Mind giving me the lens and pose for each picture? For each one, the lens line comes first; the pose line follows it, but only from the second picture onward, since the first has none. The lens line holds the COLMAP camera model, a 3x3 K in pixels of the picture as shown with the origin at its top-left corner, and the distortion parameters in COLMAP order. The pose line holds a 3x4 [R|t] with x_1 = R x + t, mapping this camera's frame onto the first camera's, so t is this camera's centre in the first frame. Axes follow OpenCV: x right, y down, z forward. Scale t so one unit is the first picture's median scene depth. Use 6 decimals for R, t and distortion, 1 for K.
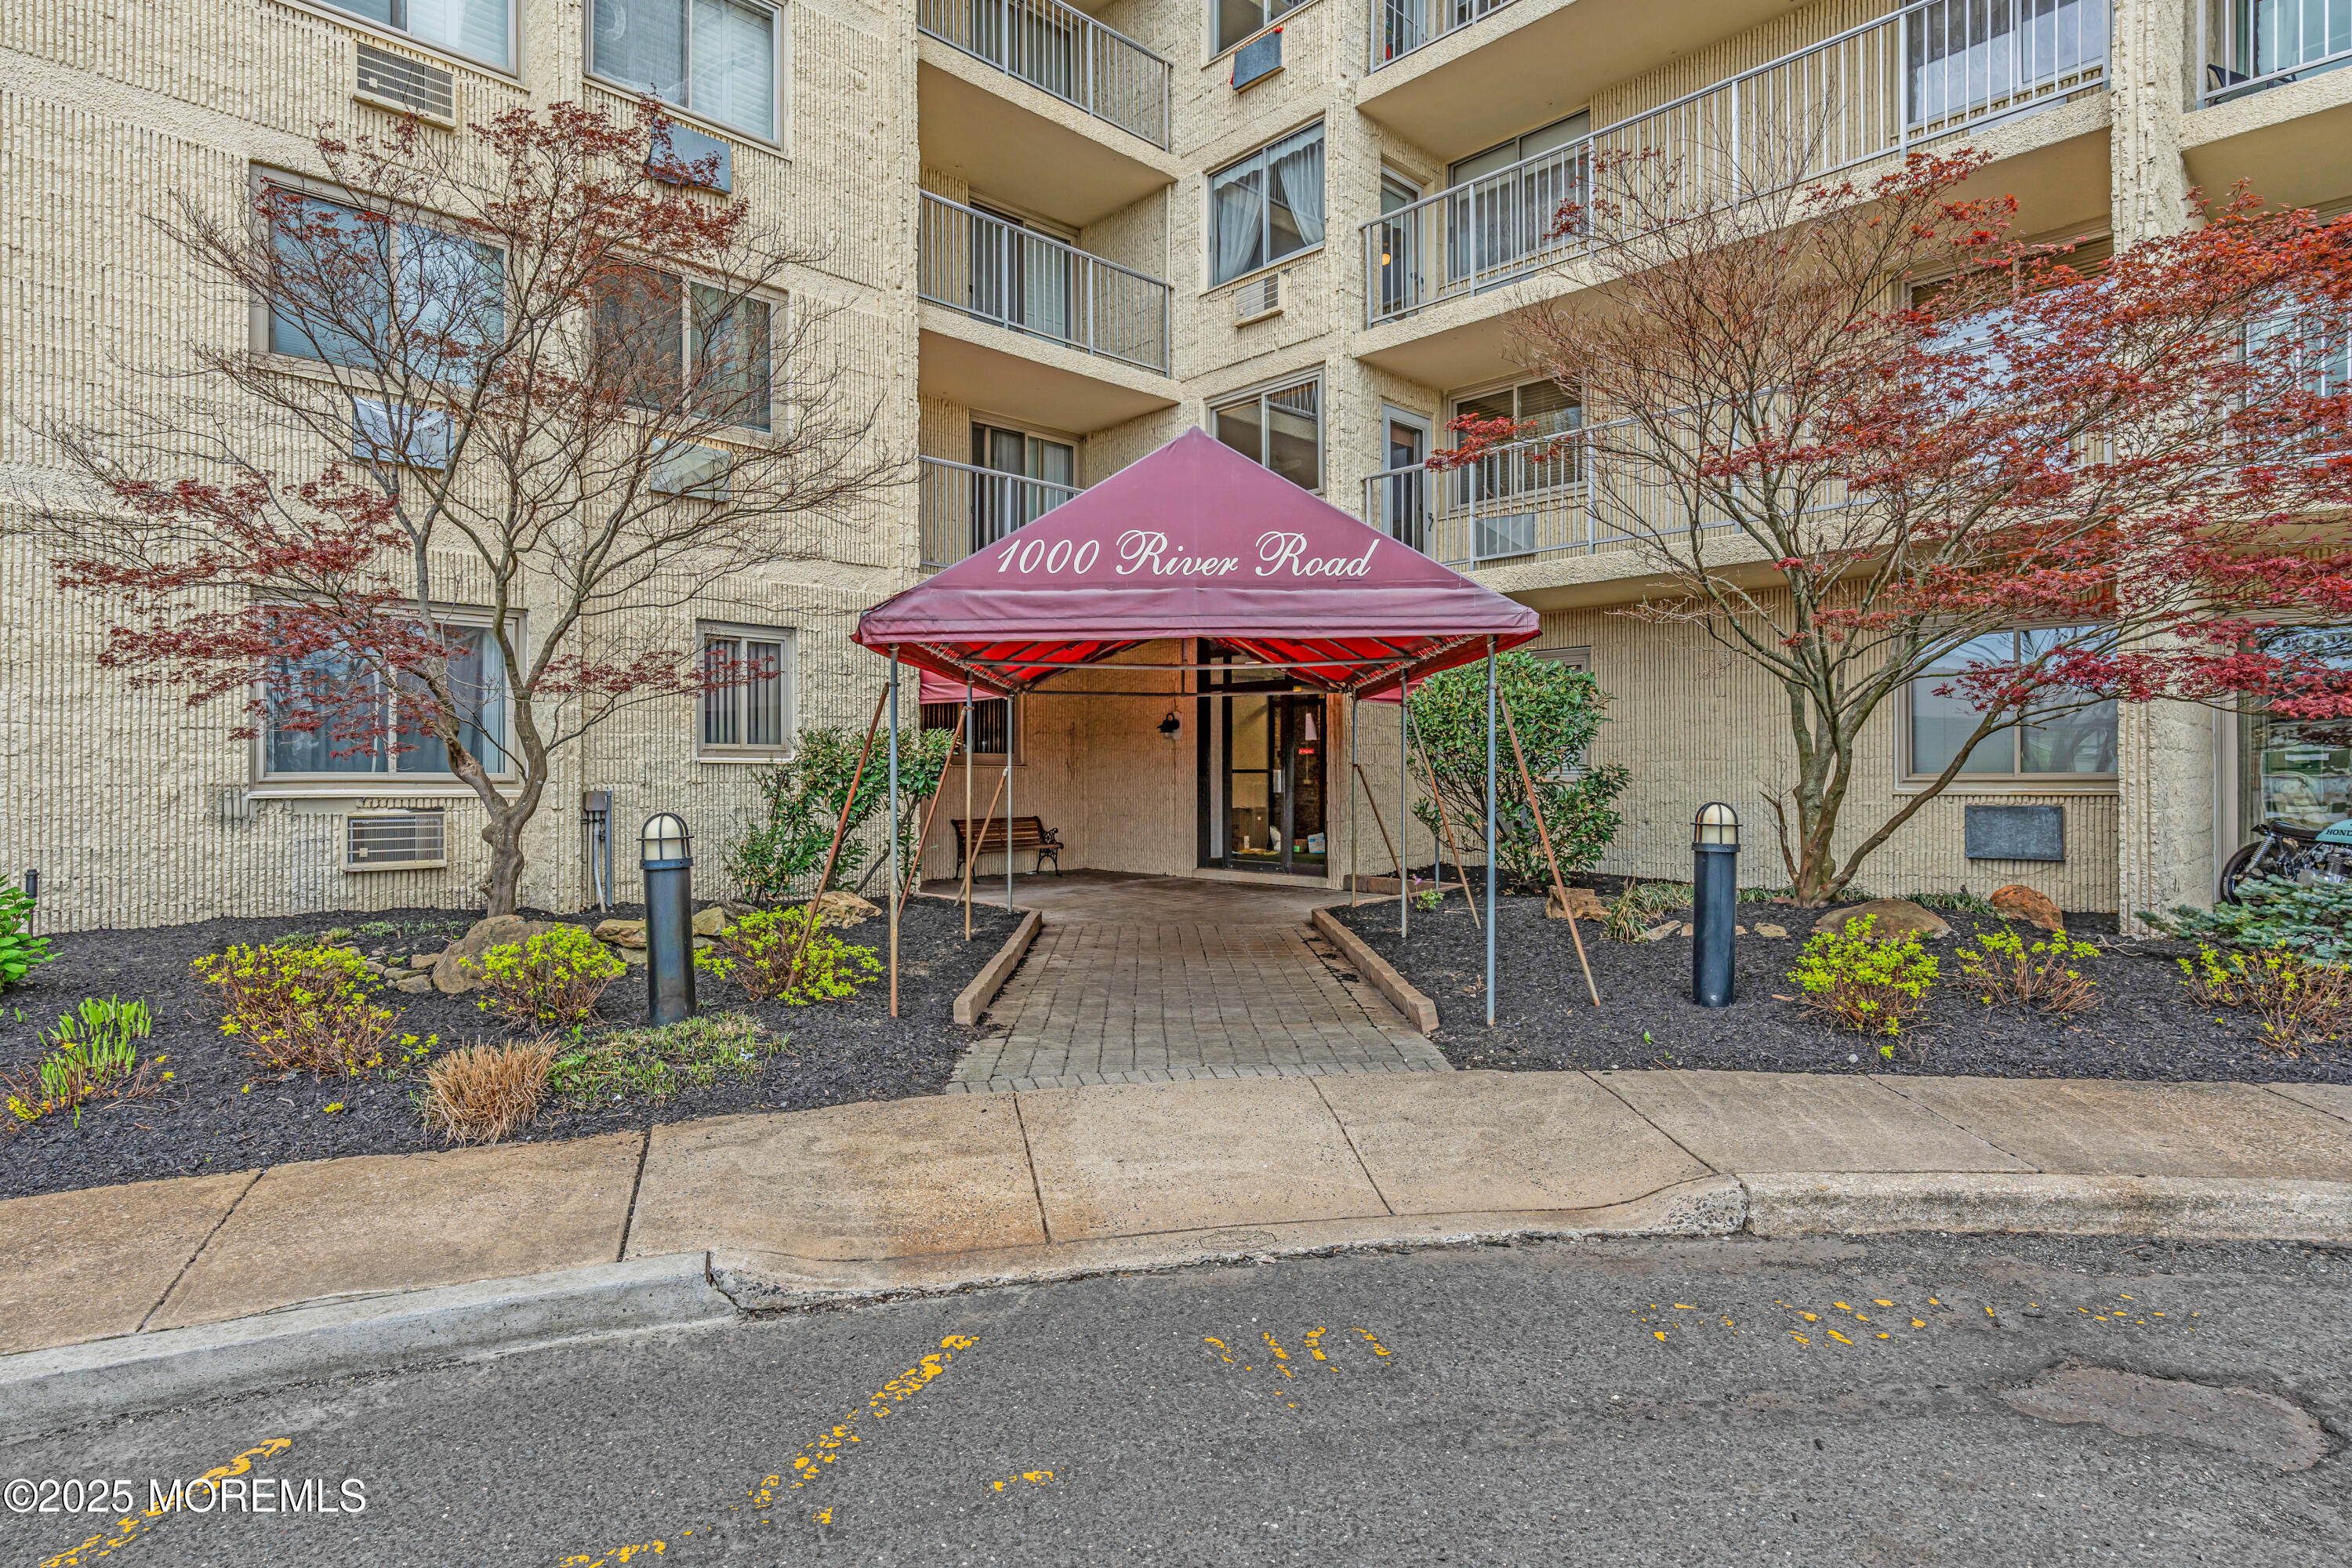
lens RADIAL K [[1227.8, 0, 1167.9], [0, 1227.8, 780.9], [0, 0, 1]] dist [-0.001646, 0.000124]
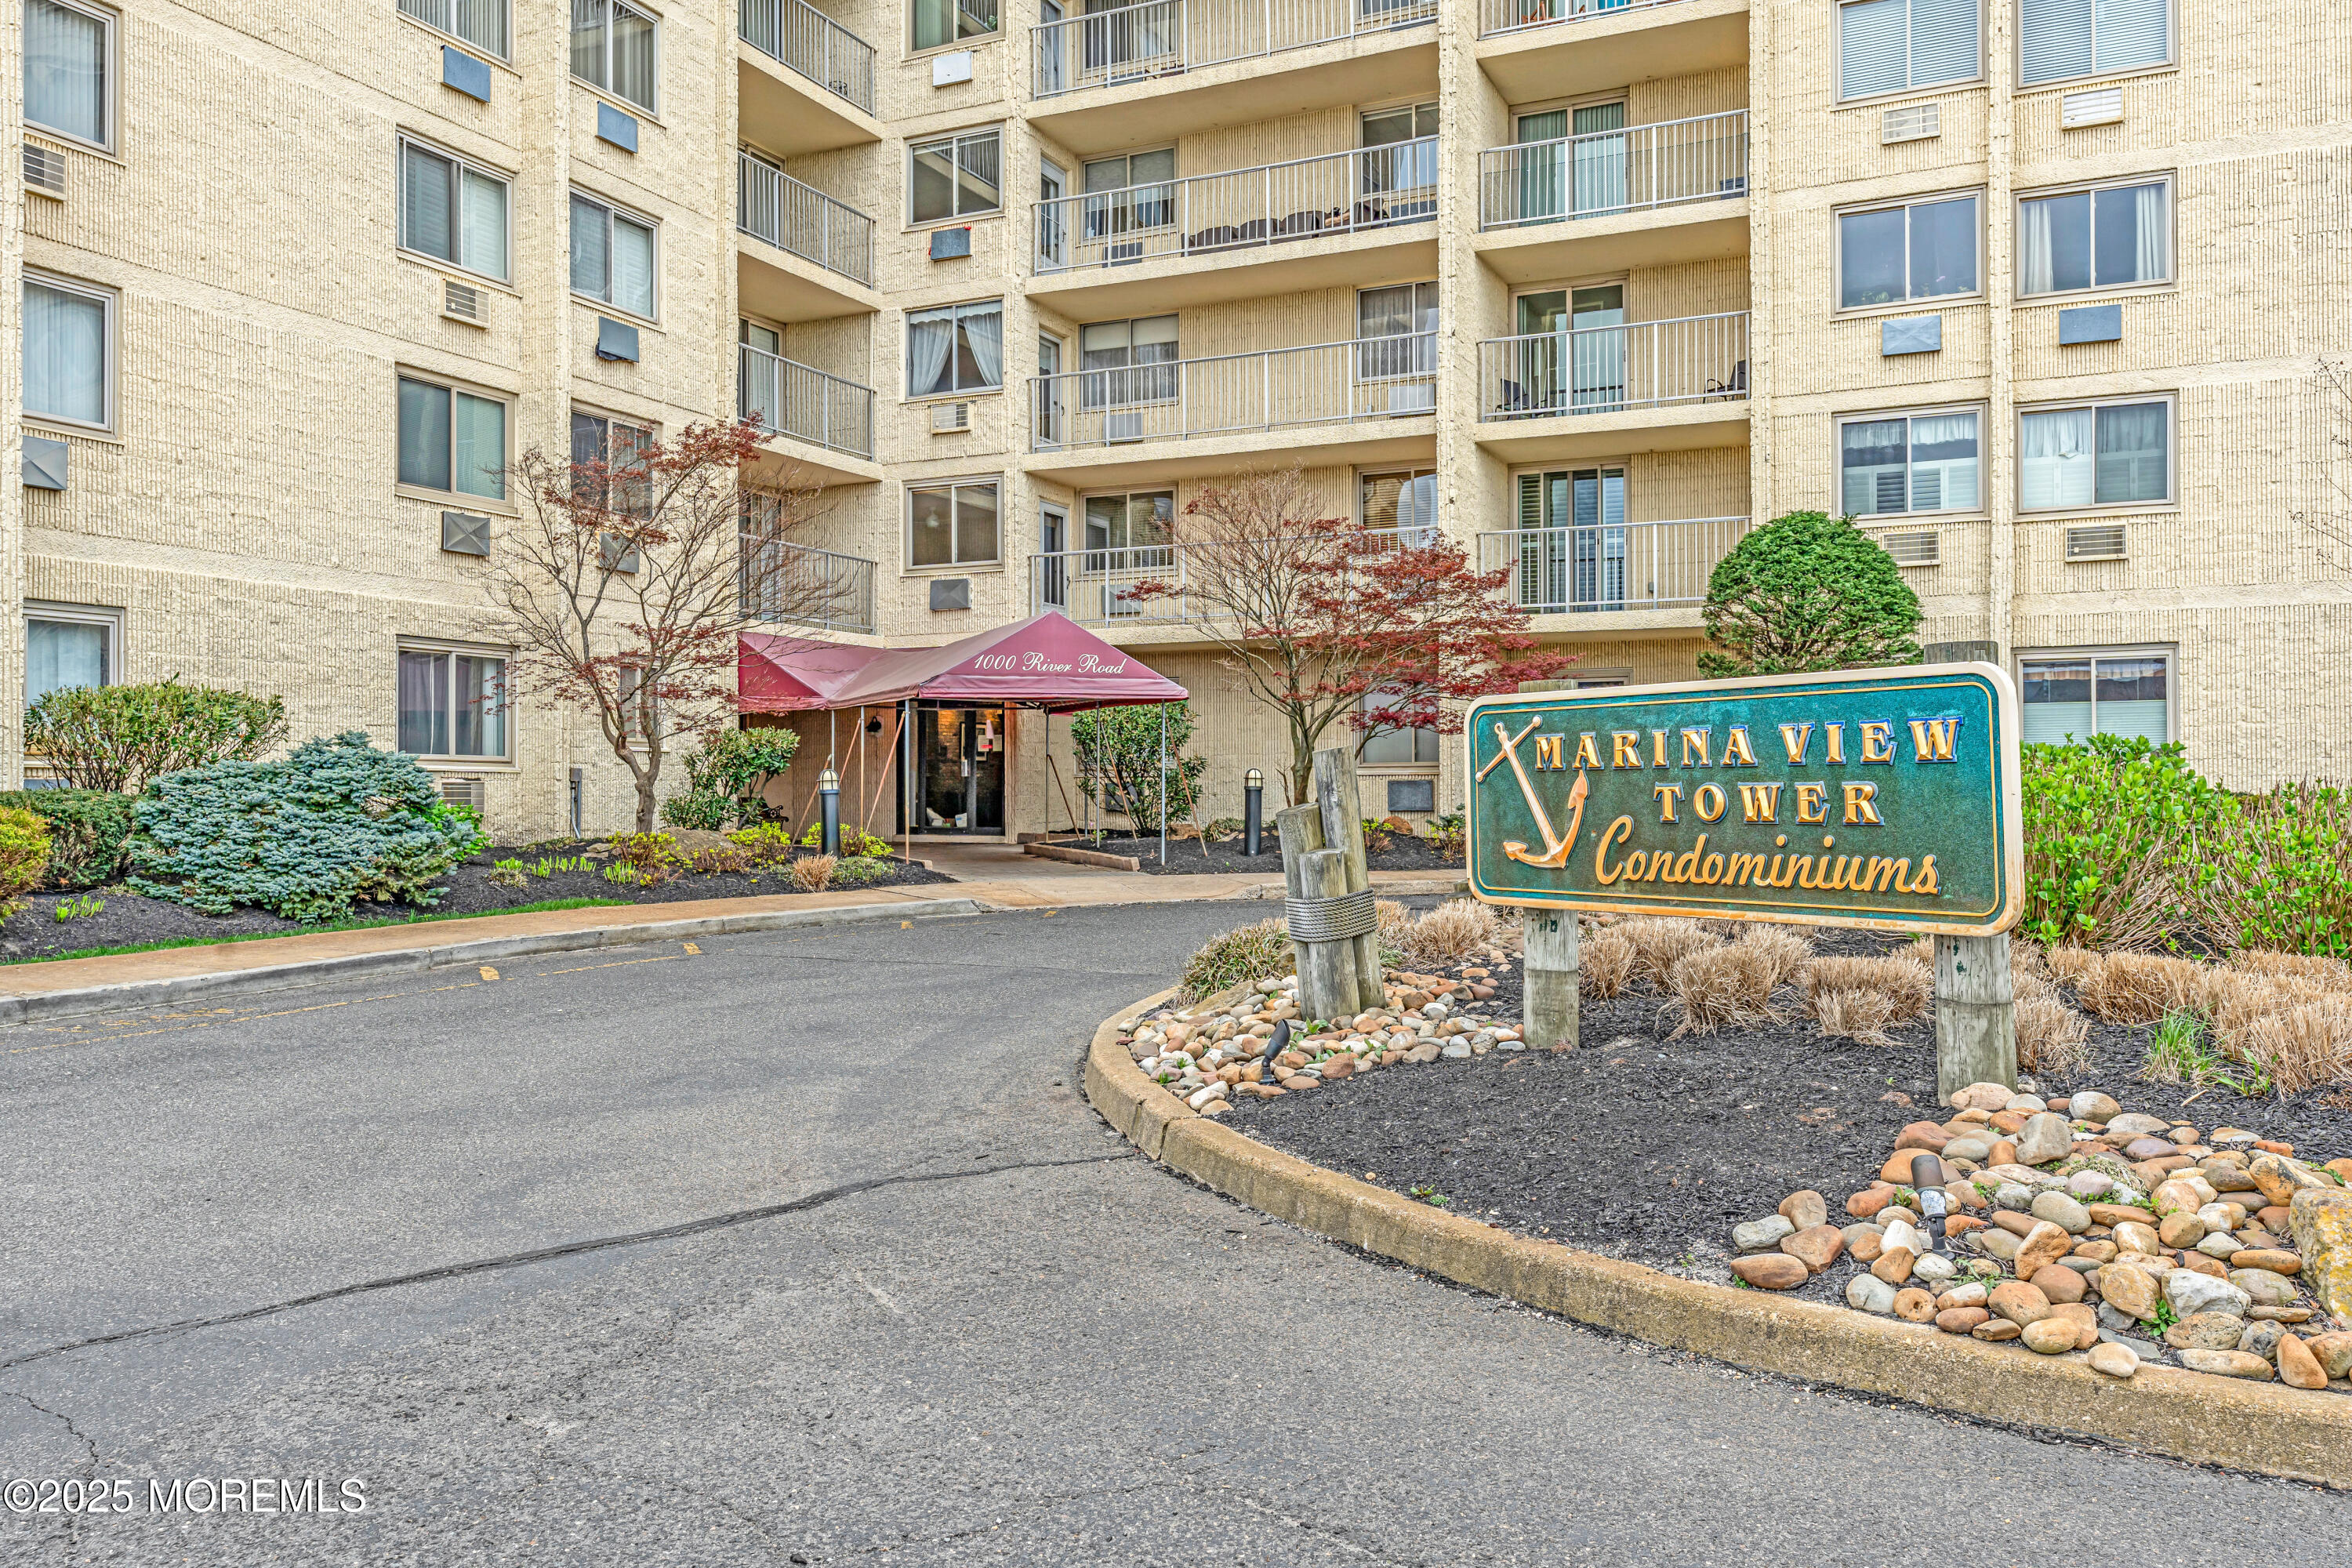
lens RADIAL K [[1053.4, 0, 1173.0], [0, 1053.4, 772.4], [0, 0, 1]] dist [-0.003379, 0.000490]
pose [[0.943006, -0.000281, 0.332775, -0.087572], [0.000745, 0.999999, -0.001266, 0.006588], [-0.332774, 0.001442, 0.943006, -0.201252]]
